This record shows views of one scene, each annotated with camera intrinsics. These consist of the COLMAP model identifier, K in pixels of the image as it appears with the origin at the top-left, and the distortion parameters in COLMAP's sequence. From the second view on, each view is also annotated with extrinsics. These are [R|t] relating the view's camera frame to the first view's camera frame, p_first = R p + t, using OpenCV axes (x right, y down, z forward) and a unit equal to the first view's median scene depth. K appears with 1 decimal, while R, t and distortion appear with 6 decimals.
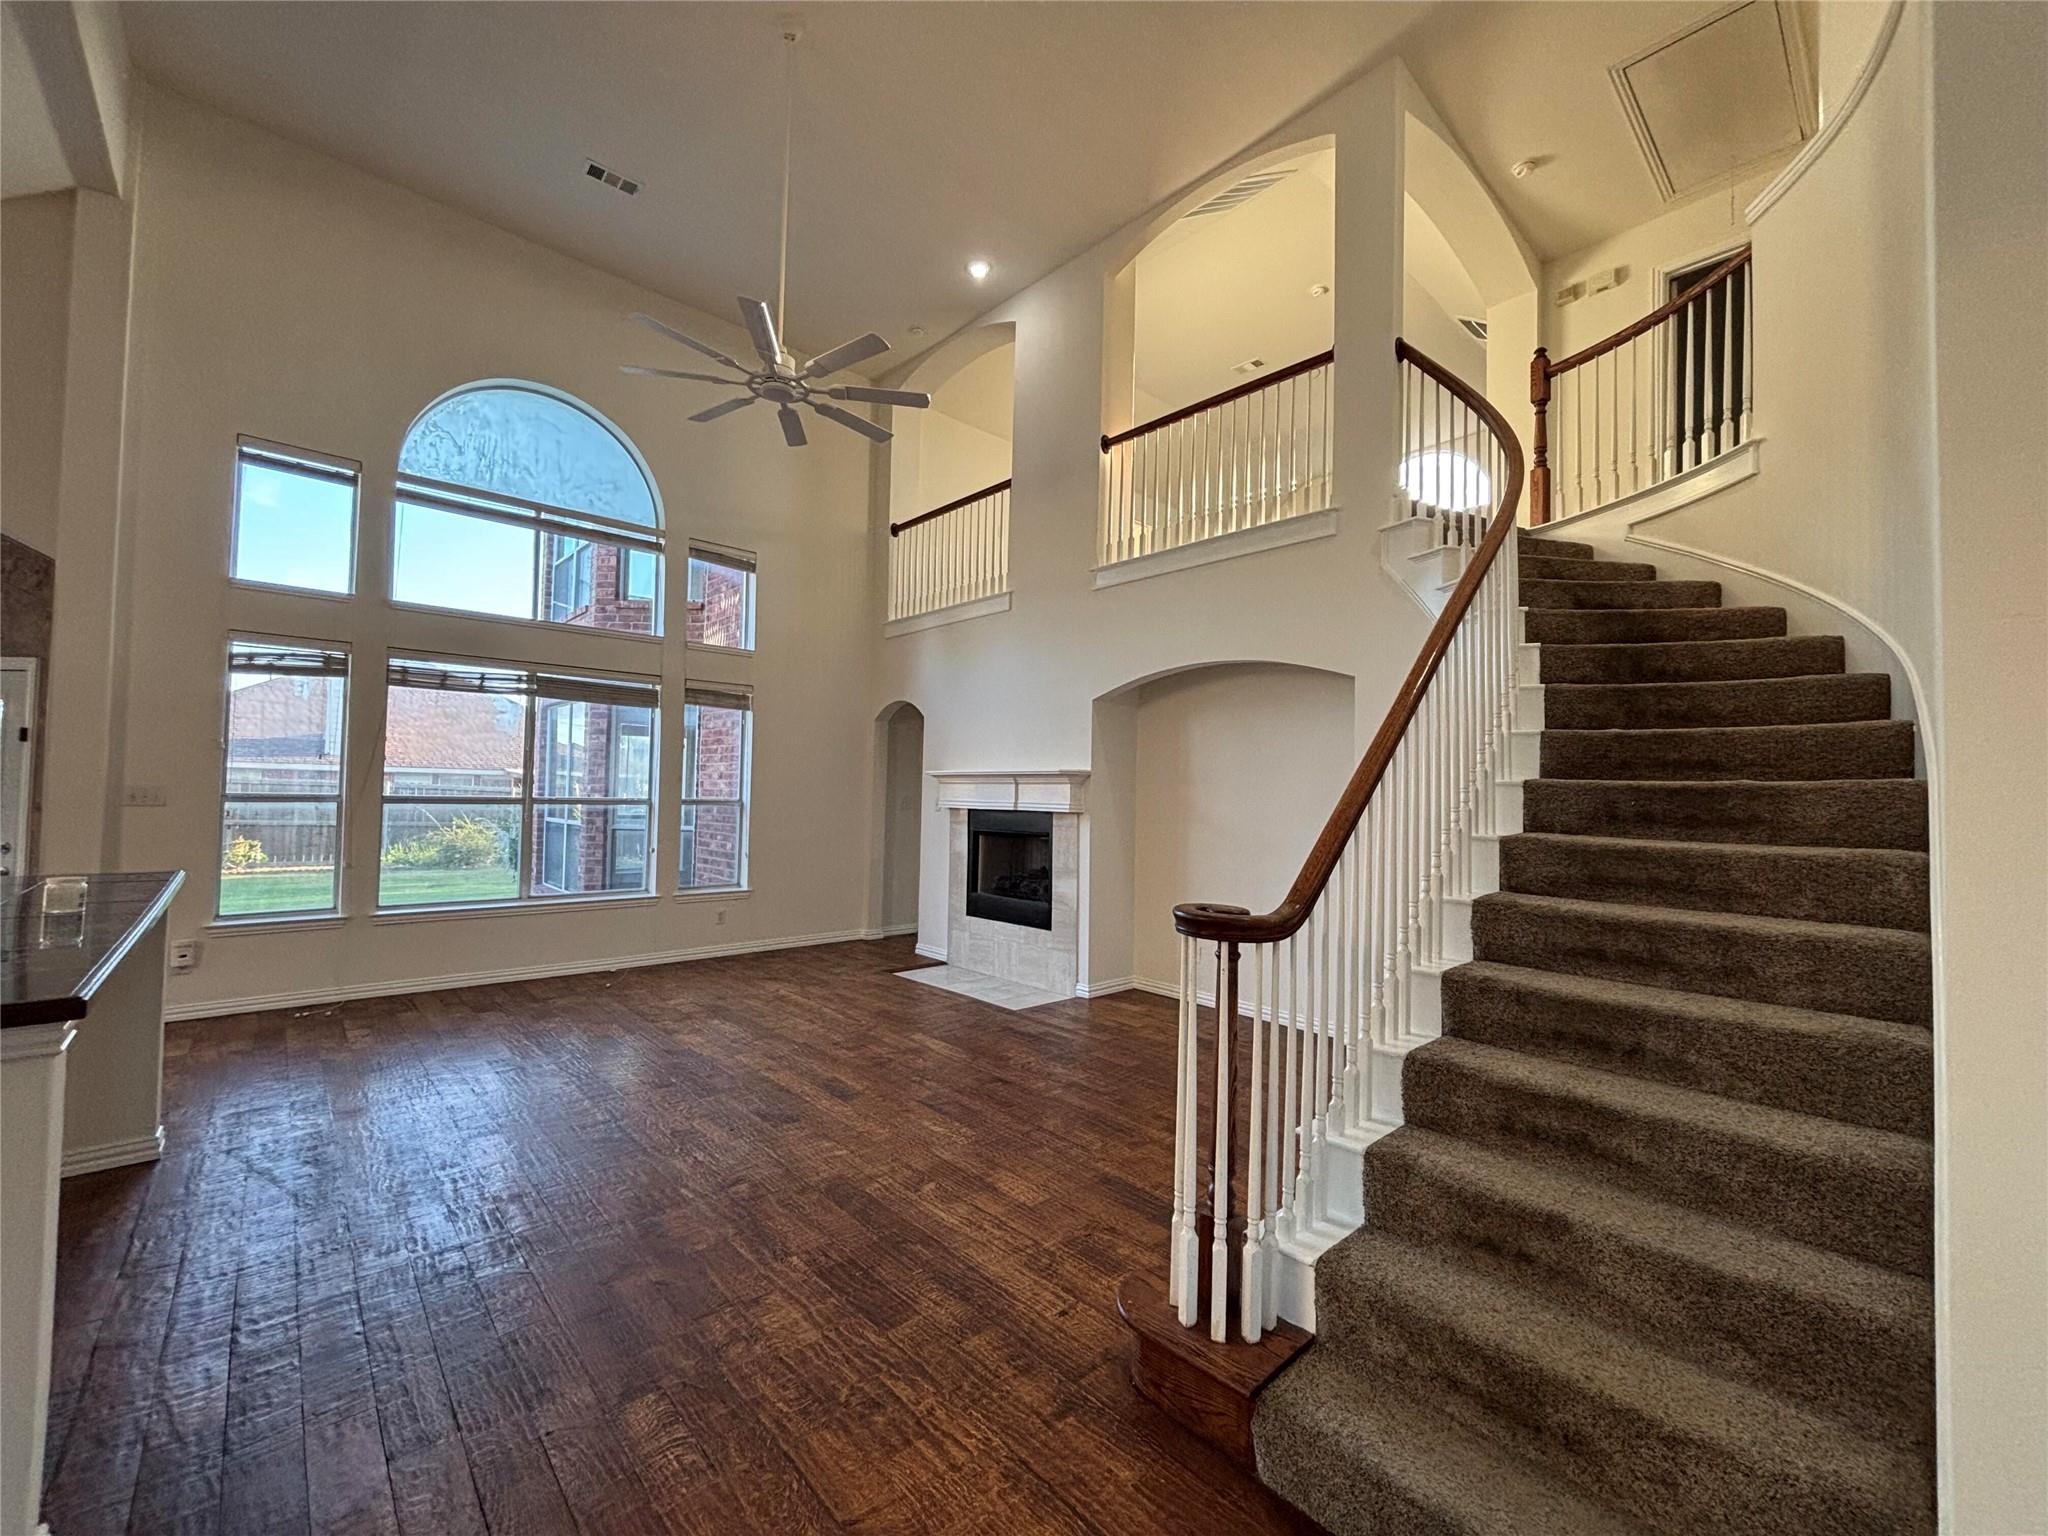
lens RADIAL K [[825.4, 0, 1019.7], [0, 825.4, 763.5], [0, 0, 1]] dist [0.001707, -0.000570]
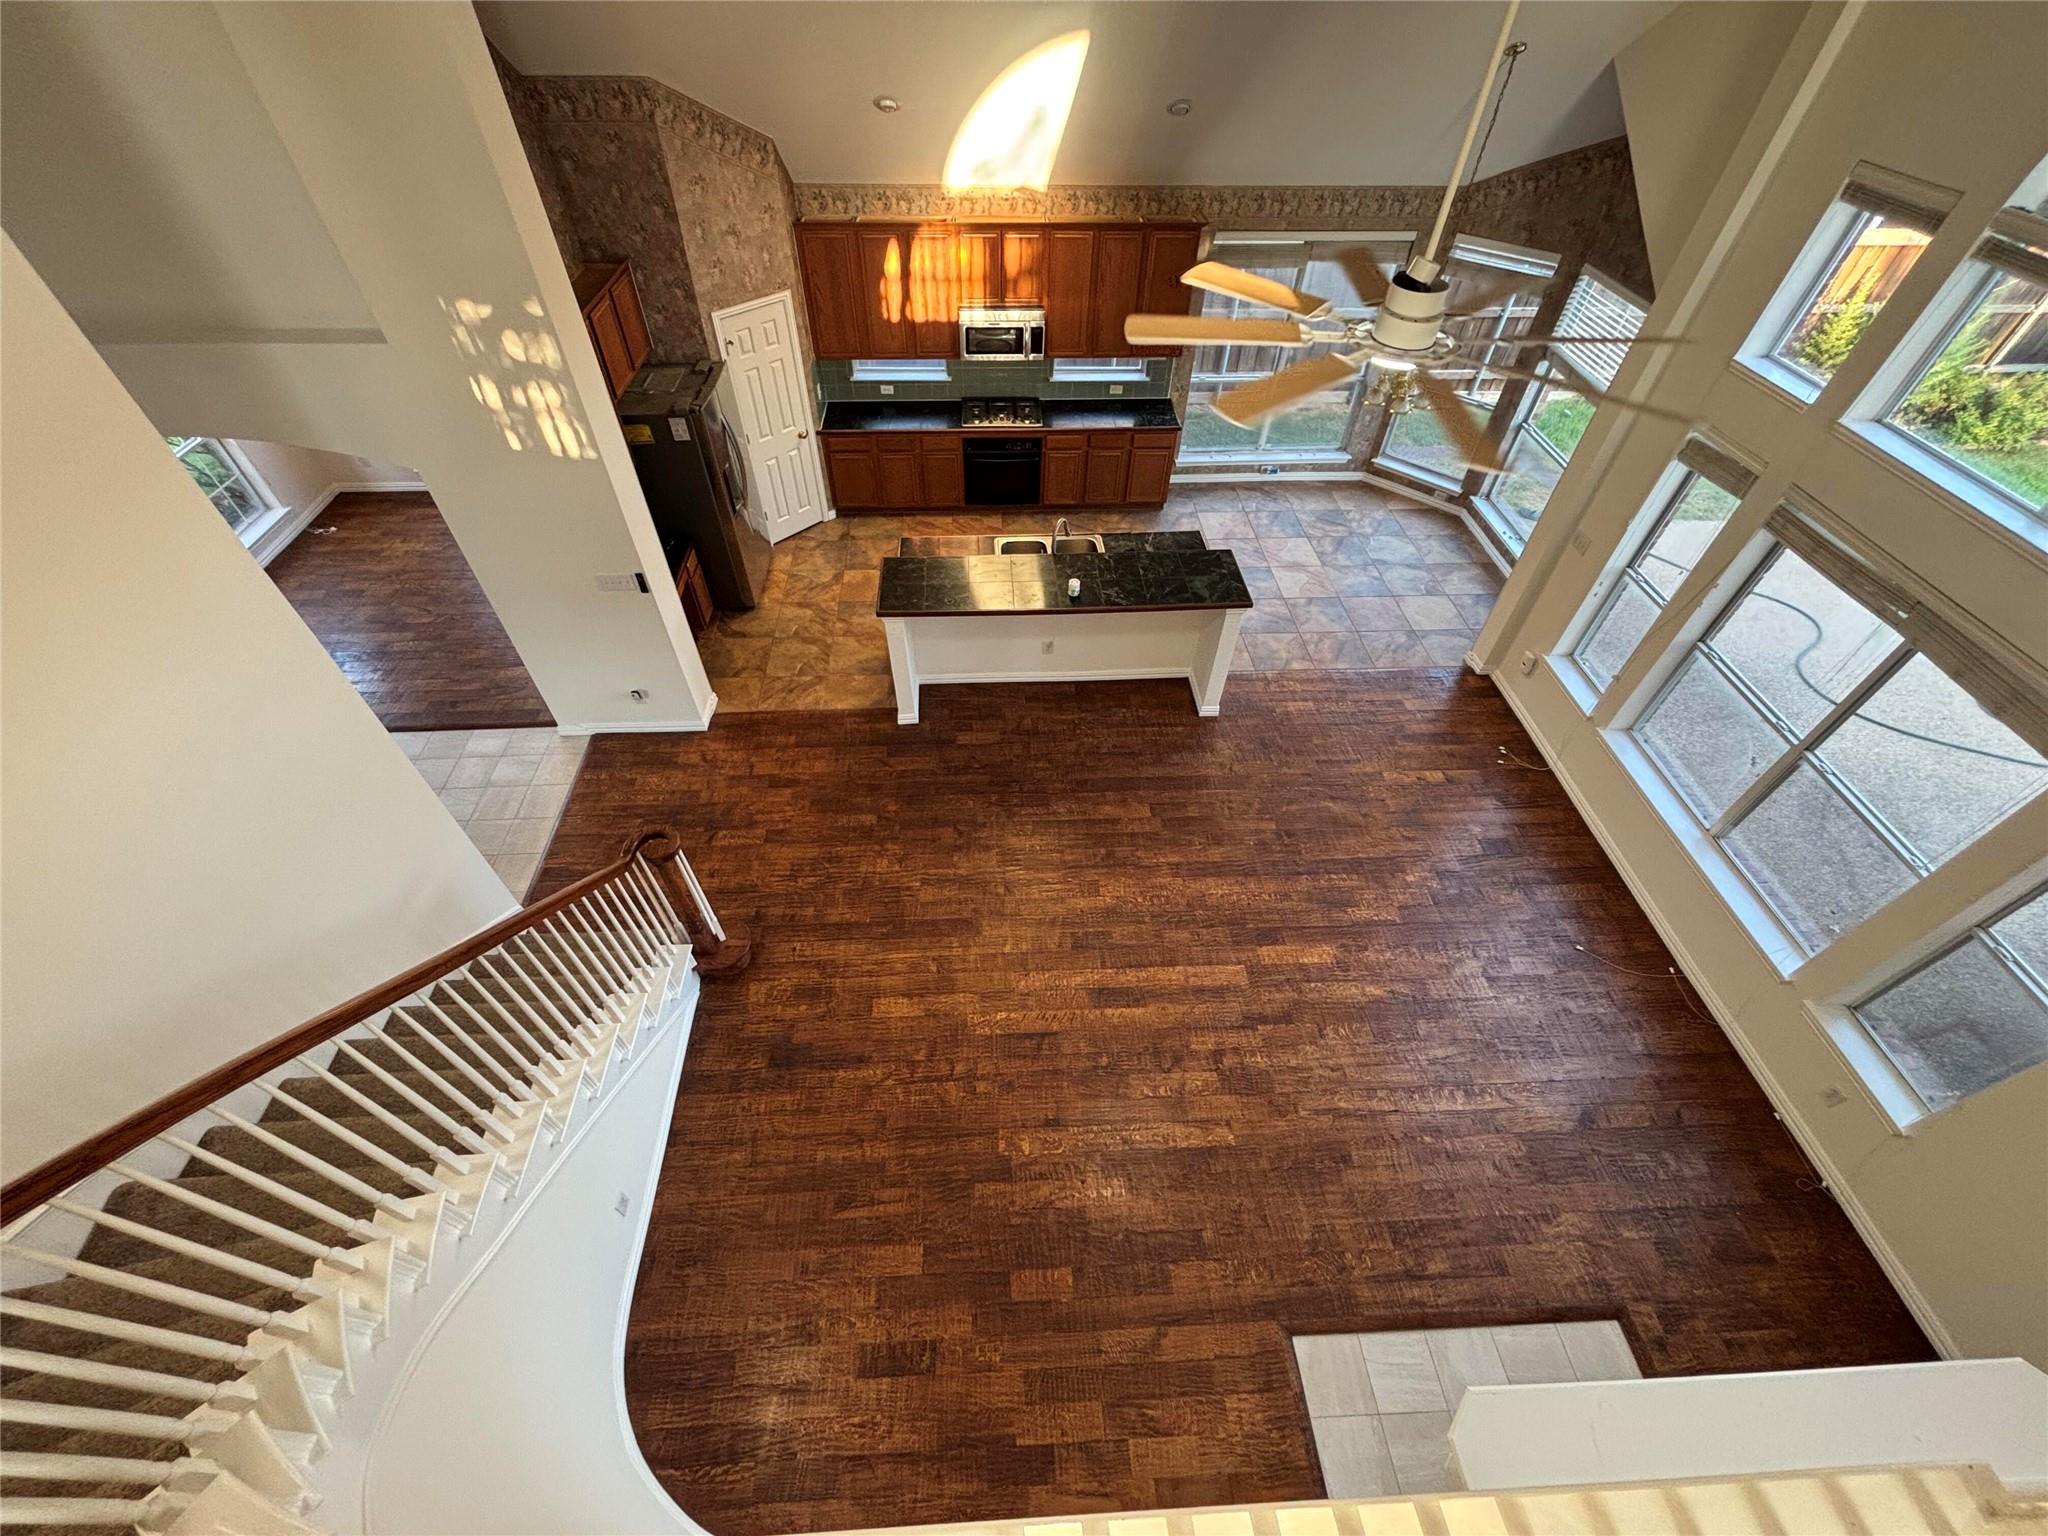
lens RADIAL K [[825.4, 0, 1014.0], [0, 825.4, 753.9], [0, 0, 1]] dist [0.001707, -0.000570]
pose [[-0.637161, 0.539569, -0.550355, 0.307197], [0.004420, 0.716616, 0.697454, -0.619387], [0.770718, 0.441958, -0.458985, 1.131438]]
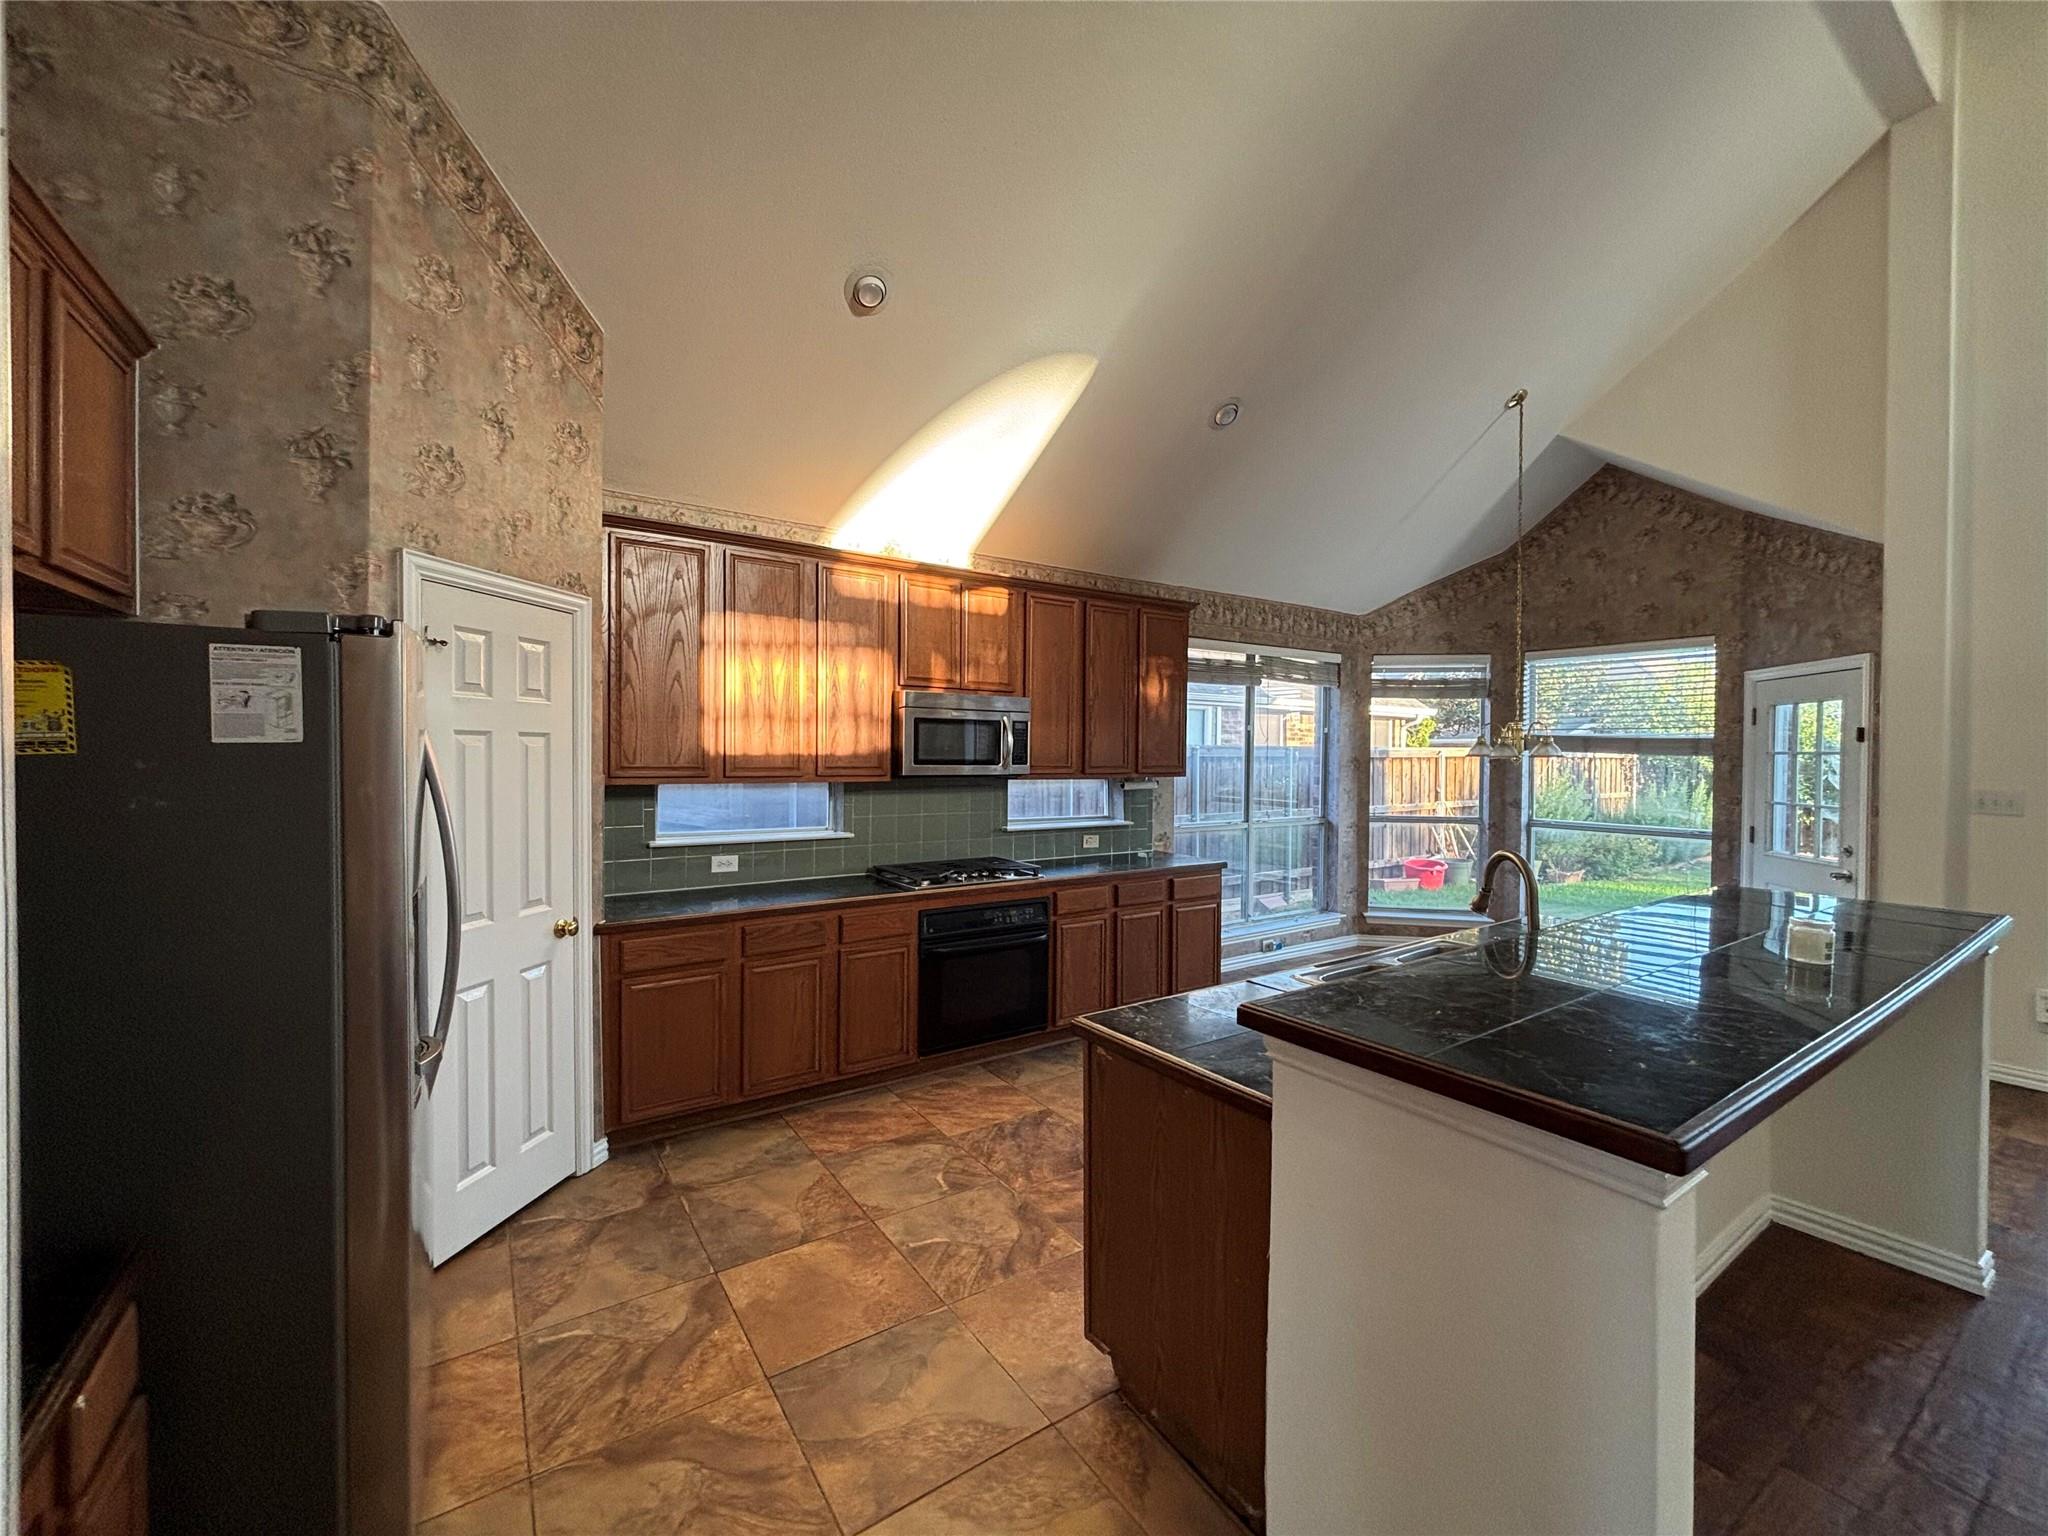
lens RADIAL K [[825.4, 0, 1018.1], [0, 825.4, 765.2], [0, 0, 1]] dist [0.001707, -0.000570]
pose [[-0.147252, -0.007126, -0.989073, -0.111795], [0.025380, 0.999618, -0.010980, -0.013905], [0.988773, -0.026720, -0.147014, 0.173692]]
